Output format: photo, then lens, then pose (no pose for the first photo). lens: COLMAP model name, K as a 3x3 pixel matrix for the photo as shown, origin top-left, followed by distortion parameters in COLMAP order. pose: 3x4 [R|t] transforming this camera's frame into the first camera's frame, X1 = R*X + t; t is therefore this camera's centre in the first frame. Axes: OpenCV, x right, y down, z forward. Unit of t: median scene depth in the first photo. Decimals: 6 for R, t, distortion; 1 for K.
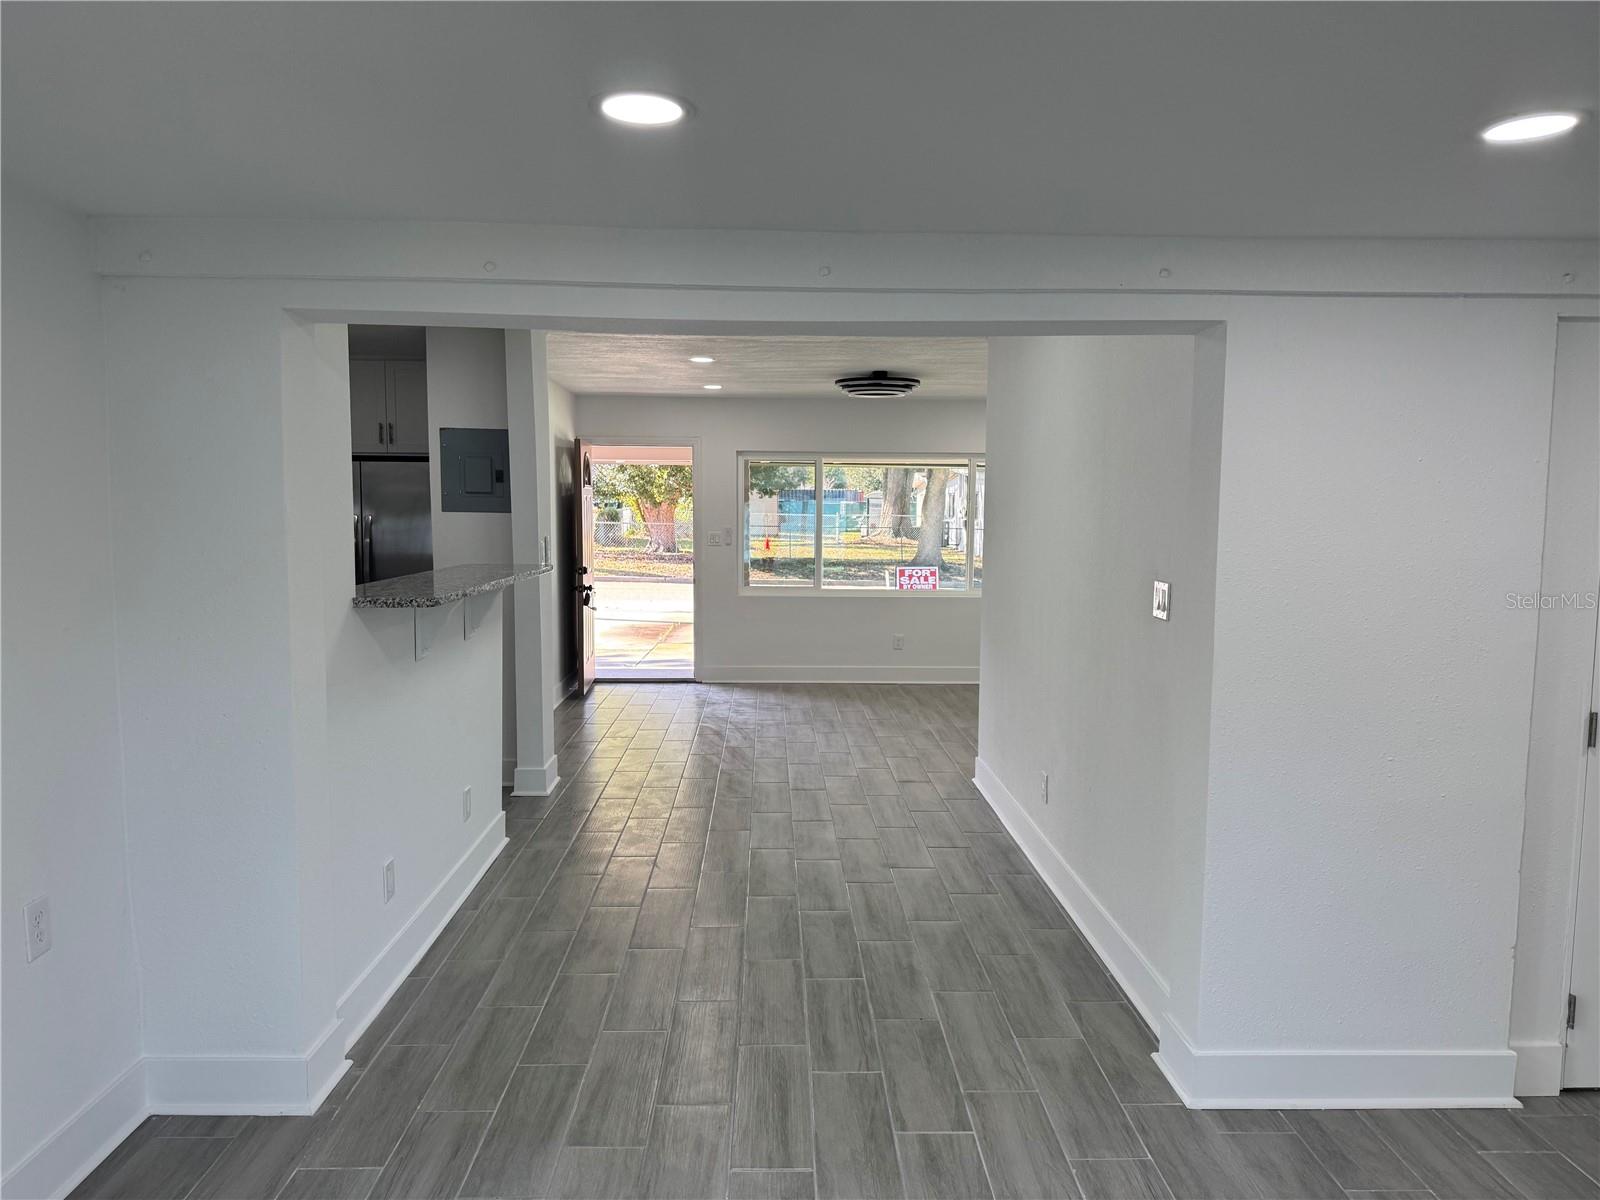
lens RADIAL K [[1117.9, 0, 794.6], [0, 1117.9, 603.0], [0, 0, 1]] dist [0.056207, -0.057650]
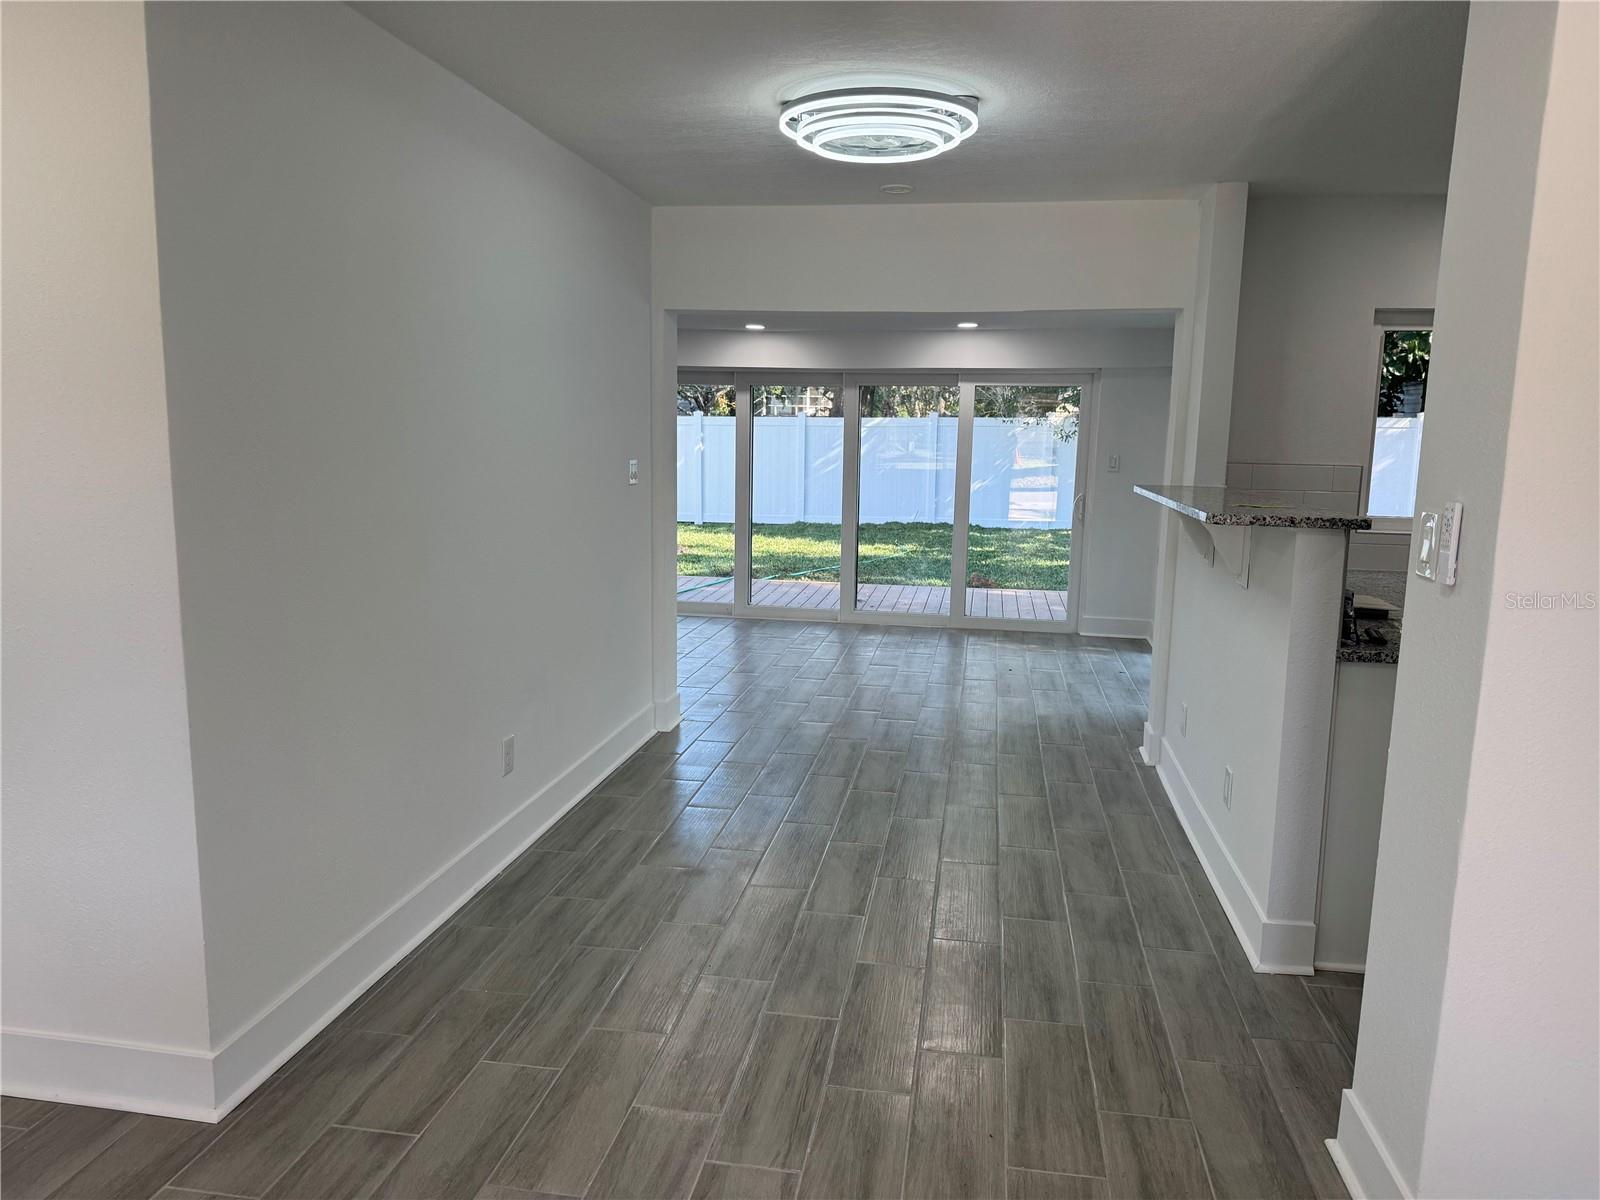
lens RADIAL K [[1117.9, 0, 796.0], [0, 1117.9, 609.7], [0, 0, 1]] dist [0.056207, -0.057650]
pose [[-0.980800, -0.056965, 0.186511, -0.147986], [-0.009083, 0.968692, 0.248098, -0.167059], [-0.194805, 0.241640, -0.950611, 2.066132]]
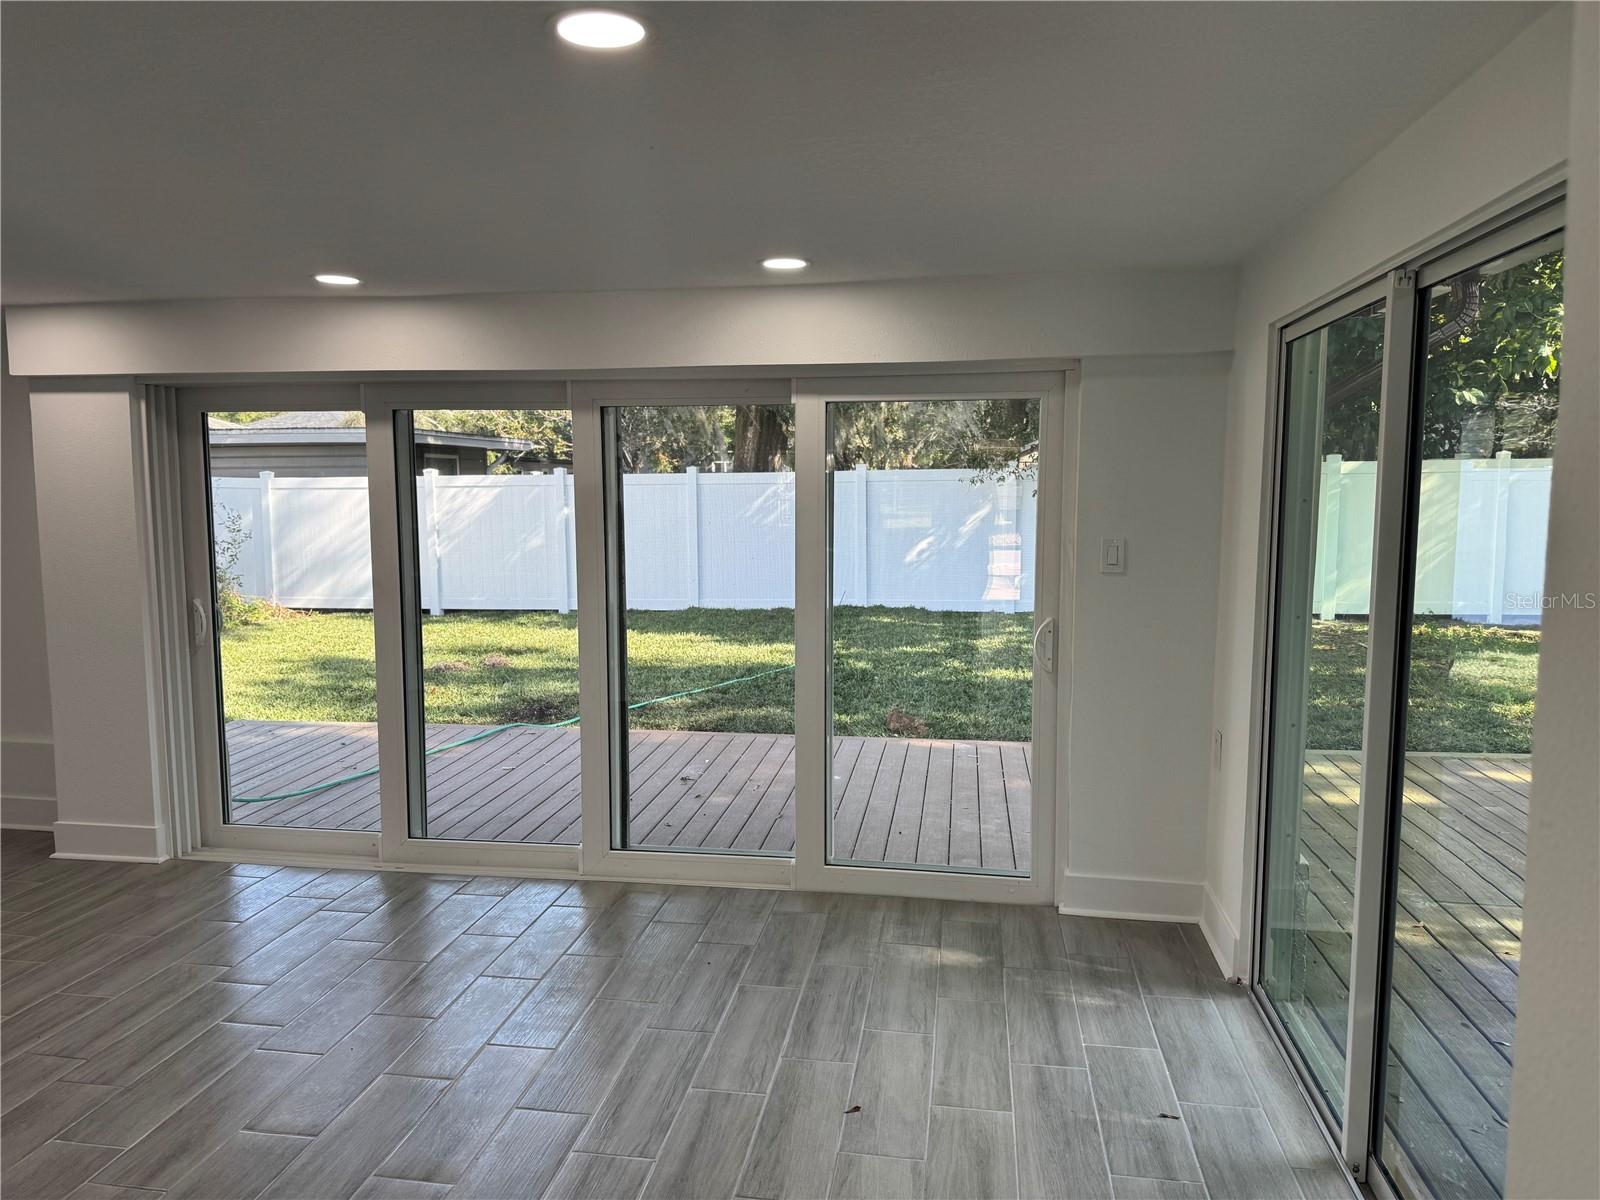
lens RADIAL K [[1117.9, 0, 794.3], [0, 1117.9, 593.6], [0, 0, 1]] dist [0.056207, -0.057650]
pose [[-0.984601, -0.022879, 0.173311, -0.215137], [0.010032, 0.982369, 0.186682, -0.074227], [-0.174526, 0.185546, -0.967013, 0.932601]]
